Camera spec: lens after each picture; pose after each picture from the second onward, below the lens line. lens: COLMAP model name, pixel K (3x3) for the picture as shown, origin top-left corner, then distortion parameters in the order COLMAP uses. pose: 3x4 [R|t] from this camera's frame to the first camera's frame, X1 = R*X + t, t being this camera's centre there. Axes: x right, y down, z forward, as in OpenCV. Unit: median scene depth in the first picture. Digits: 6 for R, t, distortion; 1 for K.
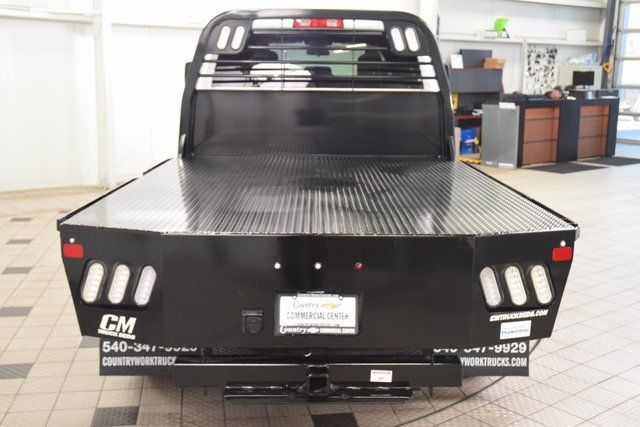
lens RADIAL K [[817.1, 0, 321.5], [0, 817.1, 214.8], [0, 0, 1]] dist [0.012598, 0.000000]
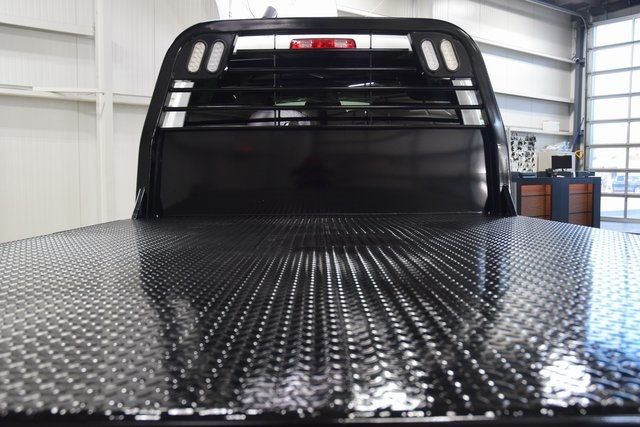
lens RADIAL K [[610.2, 0, 321.2], [0, 610.2, 214.6], [0, 0, 1]] dist [0.002551, 0.000000]
pose [[0.999809, -0.019023, -0.004511, -0.002584], [0.018331, 0.992364, -0.121973, -0.001898], [0.006797, 0.121867, 0.992523, 0.197381]]
